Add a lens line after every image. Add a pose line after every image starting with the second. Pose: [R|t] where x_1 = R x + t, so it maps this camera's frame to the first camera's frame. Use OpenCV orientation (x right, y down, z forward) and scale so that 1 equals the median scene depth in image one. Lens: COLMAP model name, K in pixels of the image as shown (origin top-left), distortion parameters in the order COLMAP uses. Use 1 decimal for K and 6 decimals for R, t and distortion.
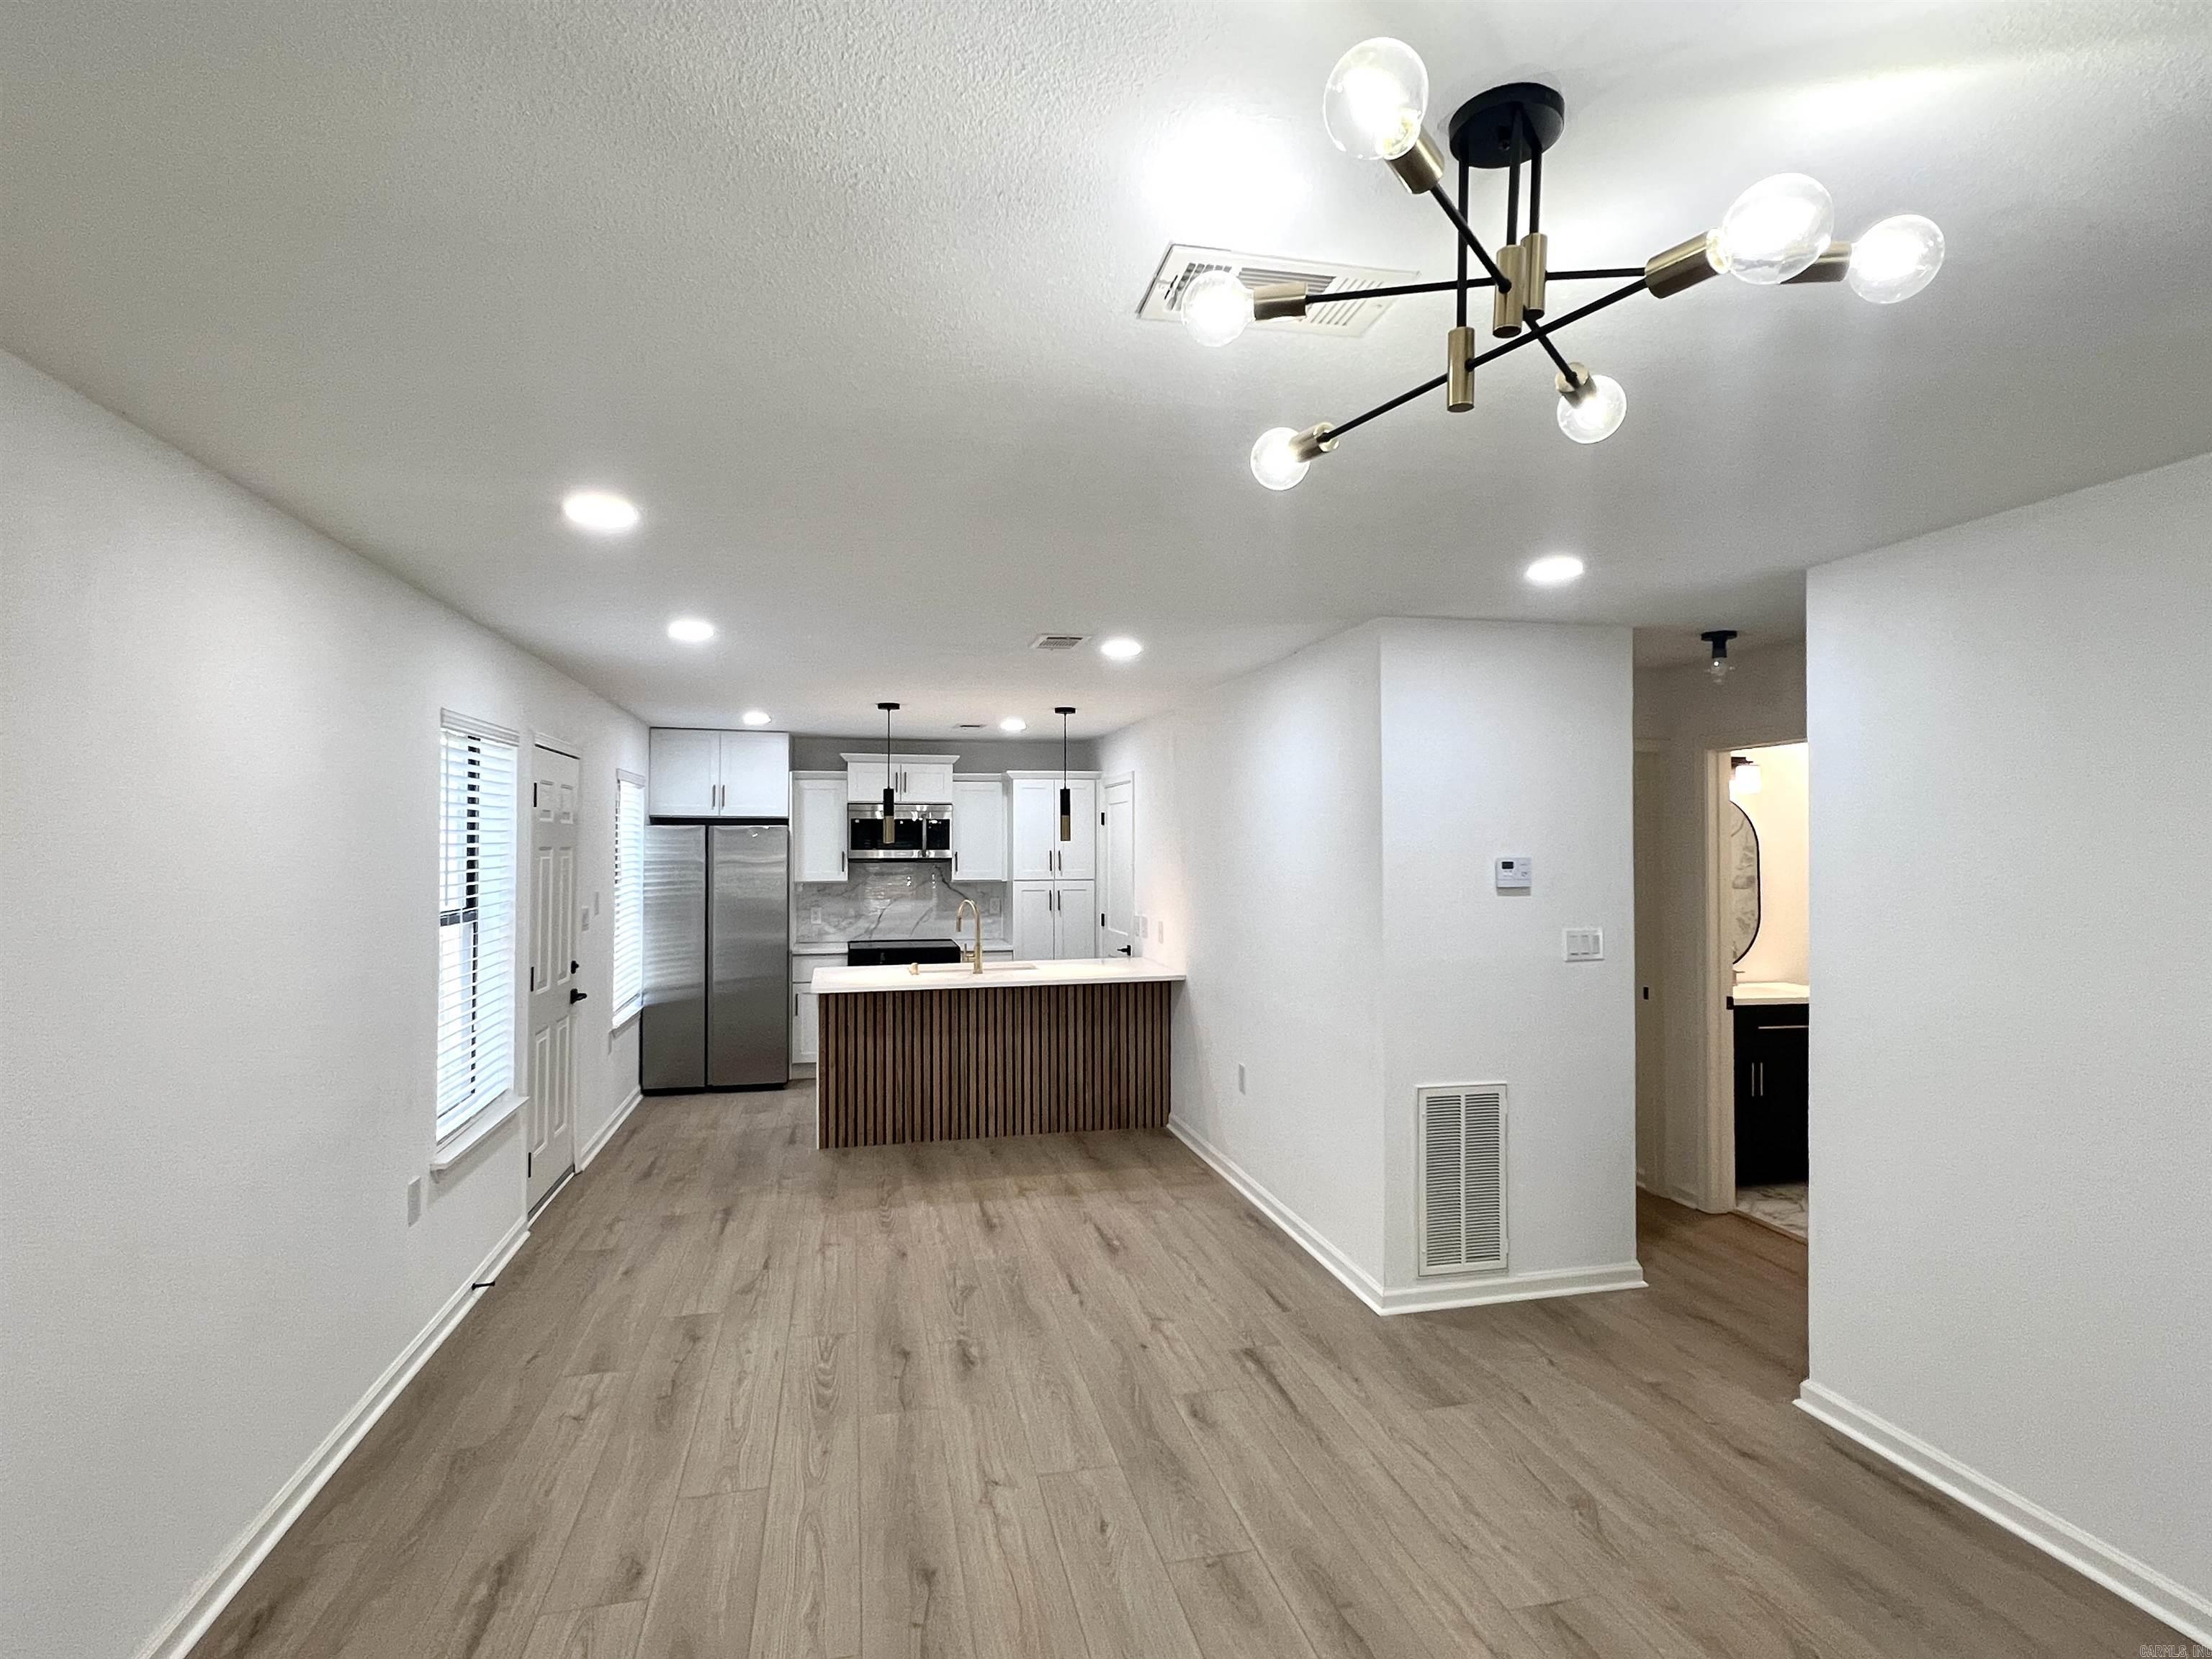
lens RADIAL K [[1120.3, 0, 1101.6], [0, 1120.3, 826.9], [0, 0, 1]] dist [-0.004059, 0.002489]
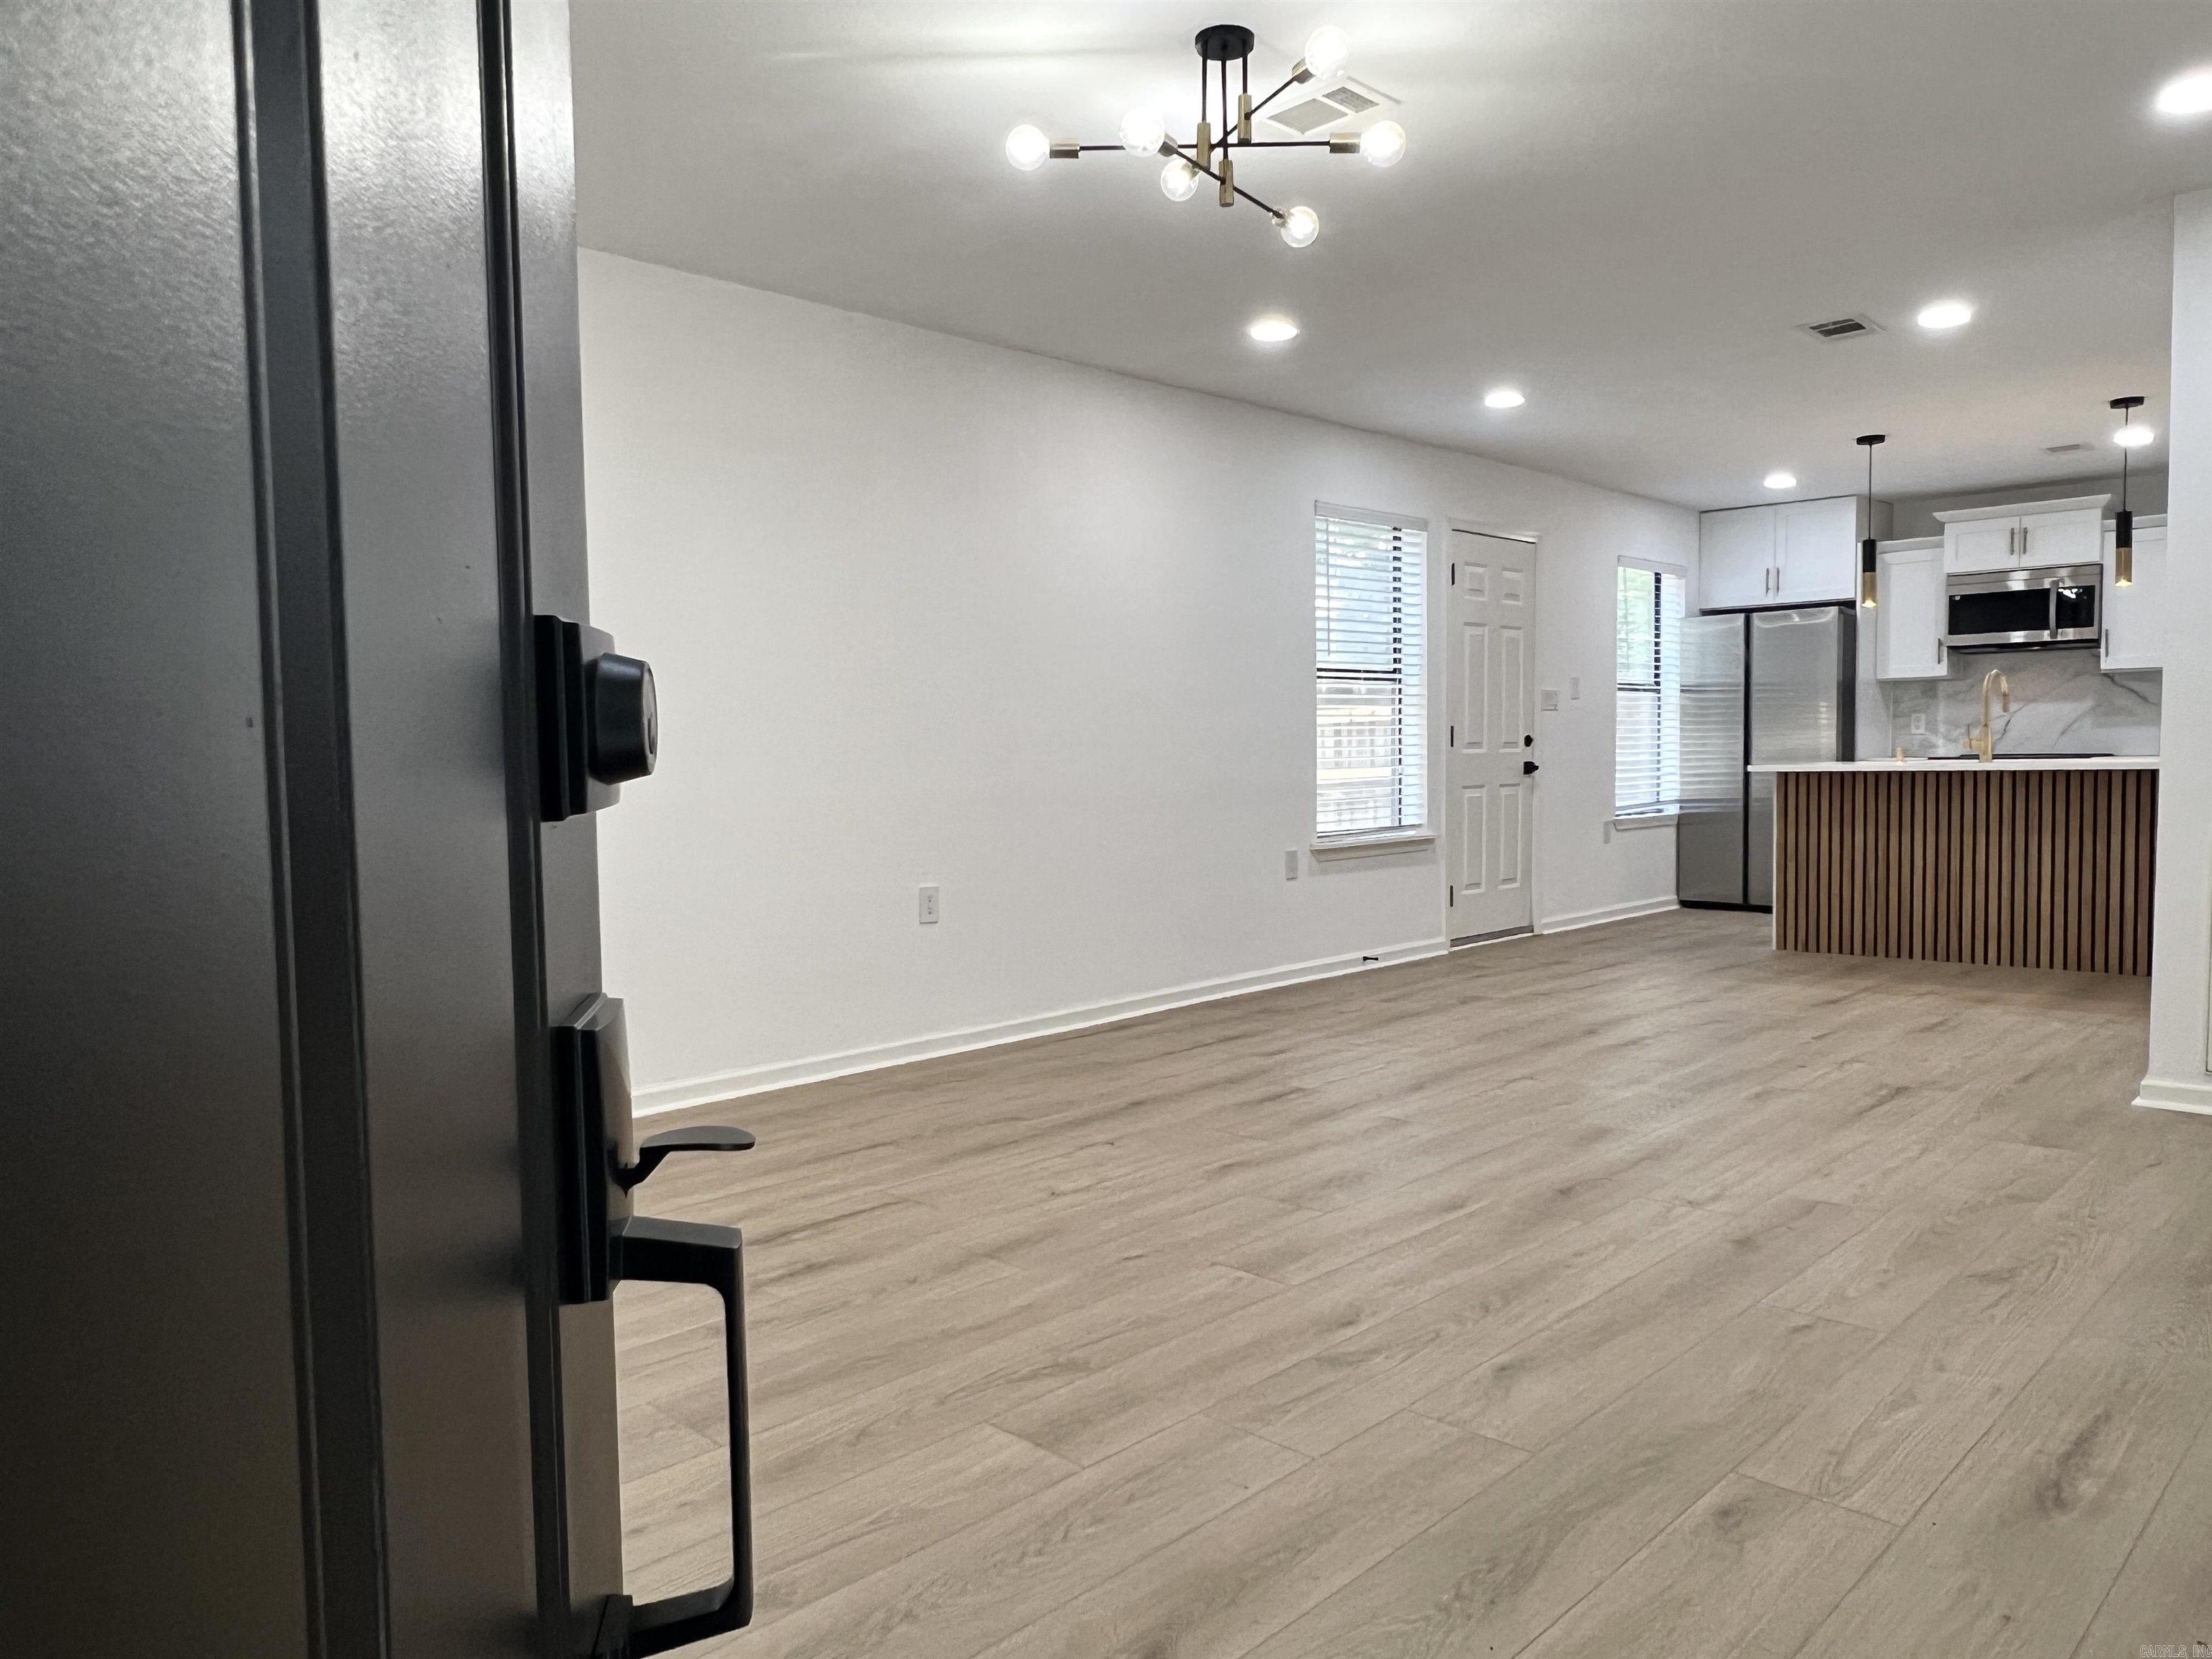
lens RADIAL K [[1505.5, 0, 1085.4], [0, 1505.5, 847.3], [0, 0, 1]] dist [-0.010041, -0.000594]
pose [[0.532811, 0.045535, -0.845008, 0.474502], [0.030721, 0.996852, 0.073088, 0.098822], [0.845677, -0.064901, 0.529735, -0.114301]]
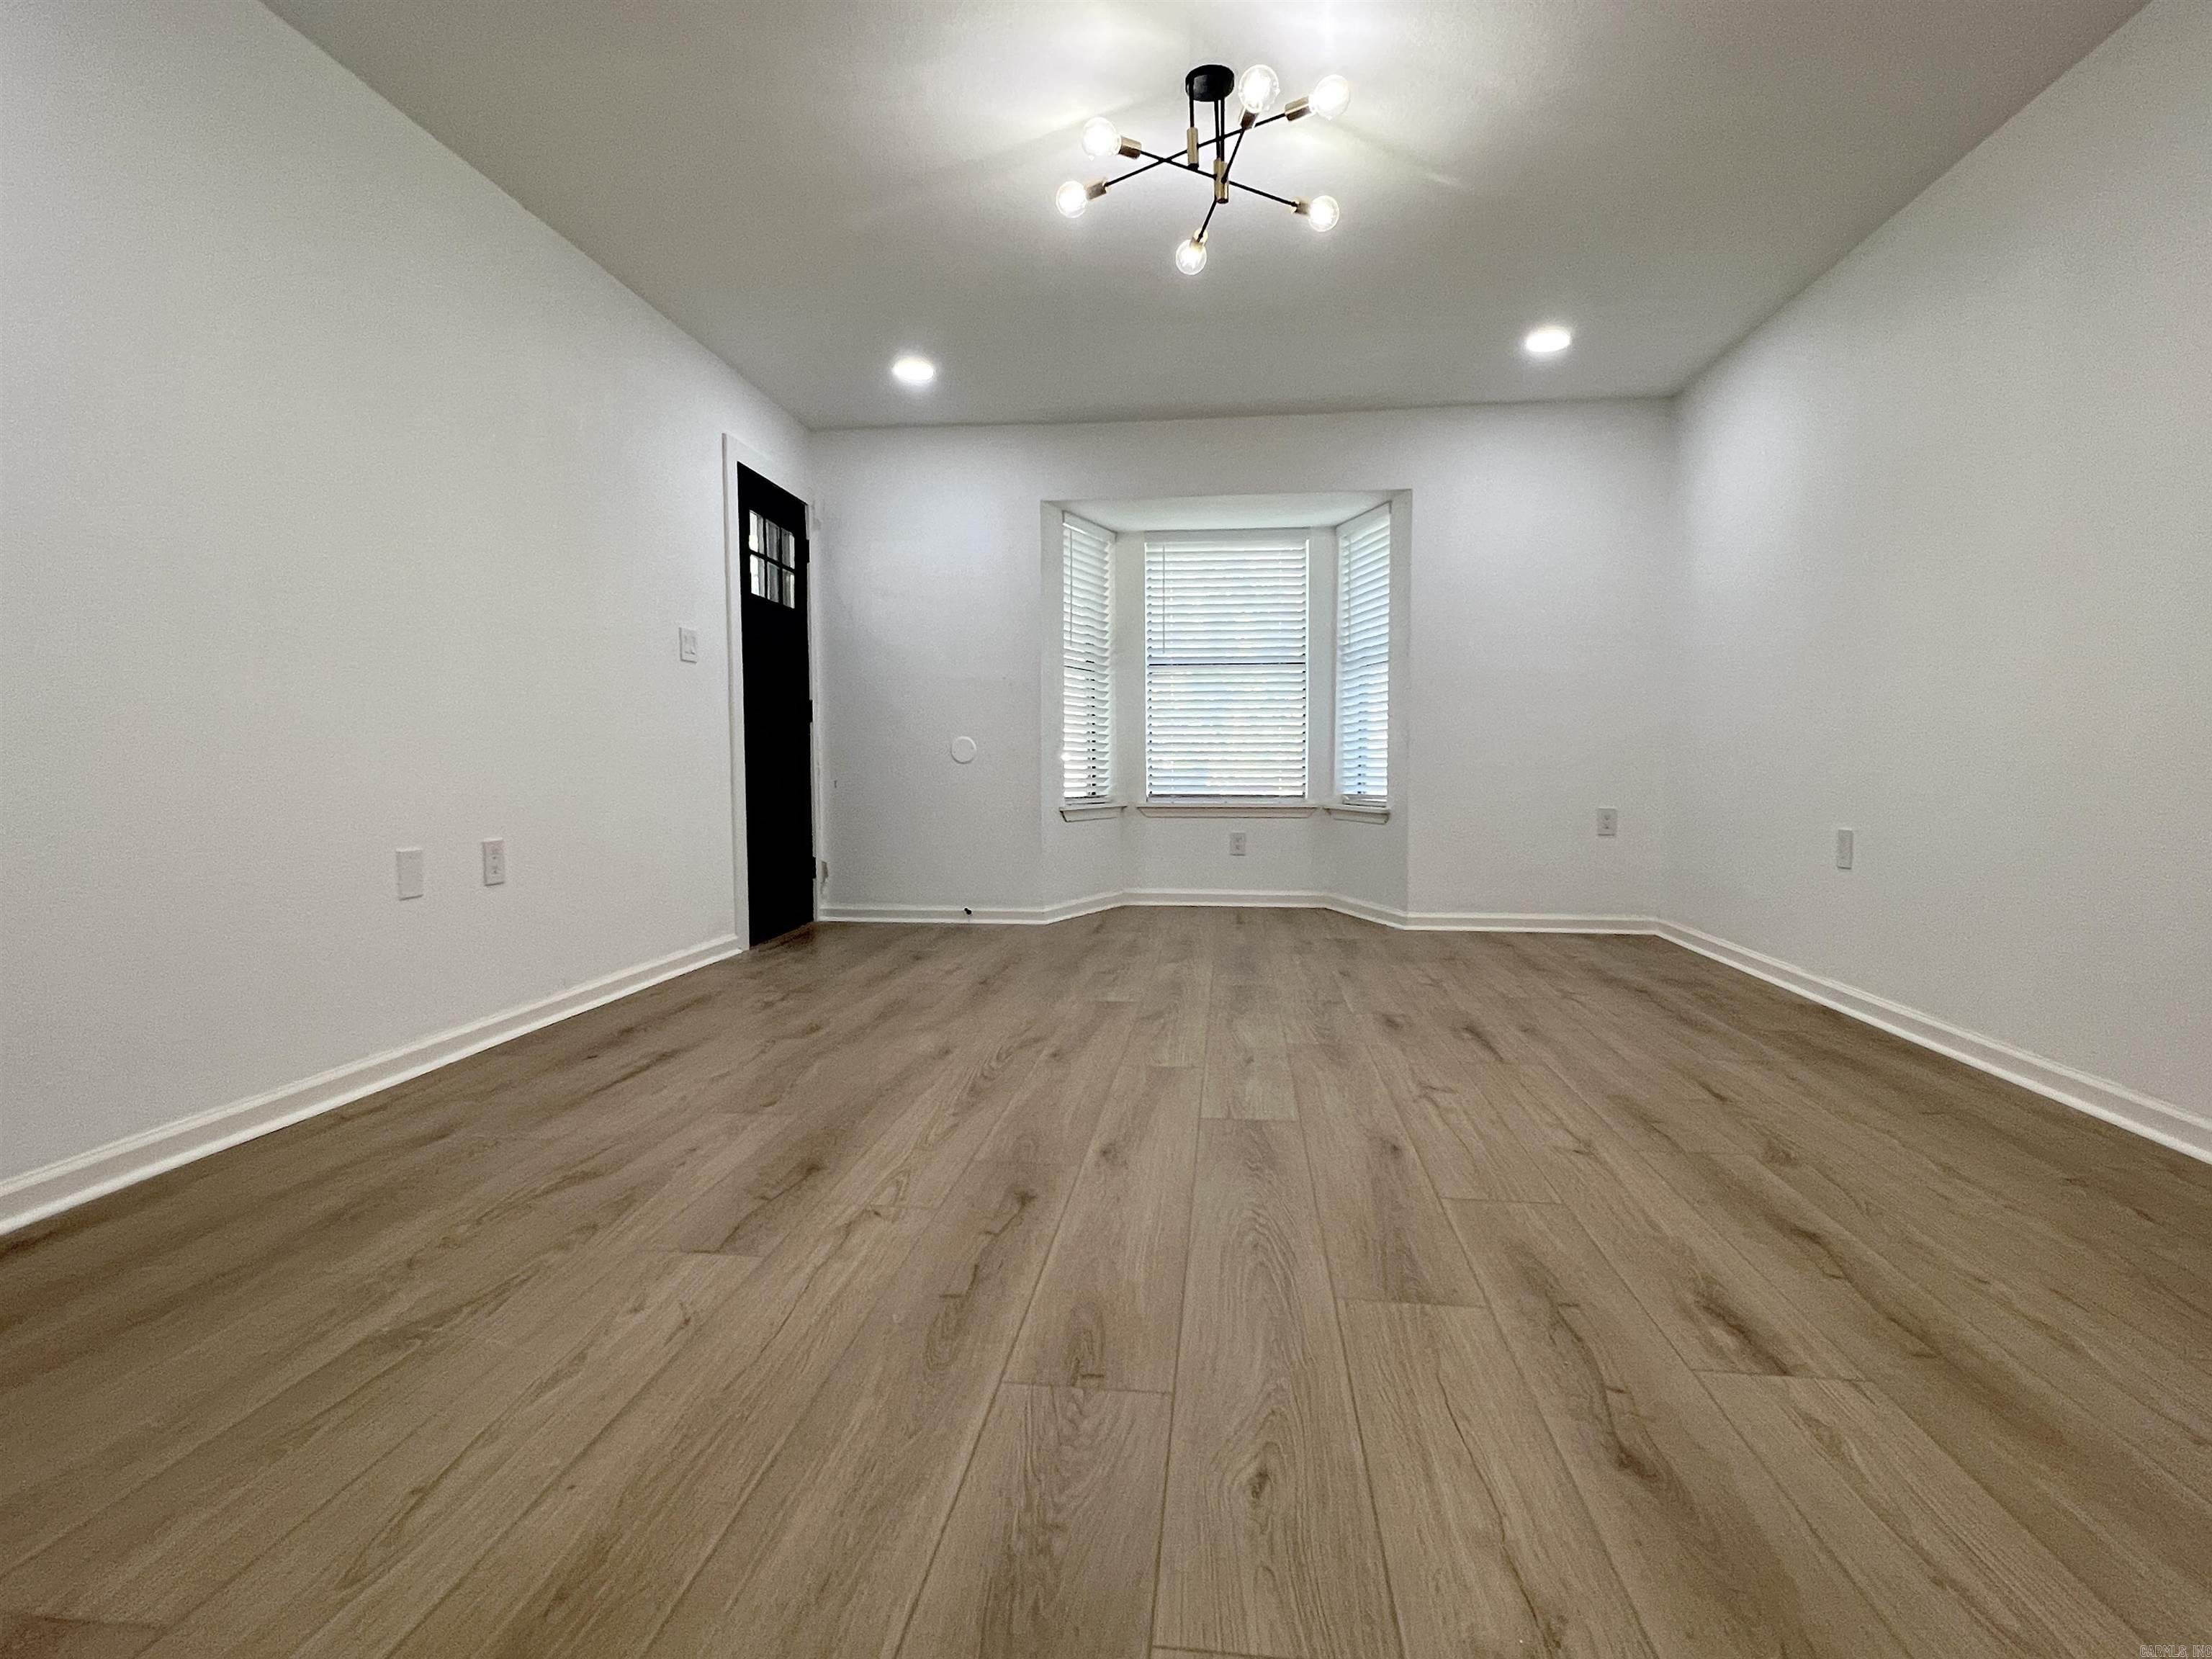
lens RADIAL K [[1120.3, 0, 1096.7], [0, 1120.3, 828.0], [0, 0, 1]] dist [-0.004059, 0.002489]
pose [[-0.941963, -0.016941, 0.335288, -0.038101], [-0.002699, 0.999076, 0.042897, 0.149278], [-0.335705, 0.039502, -0.941139, 0.642846]]
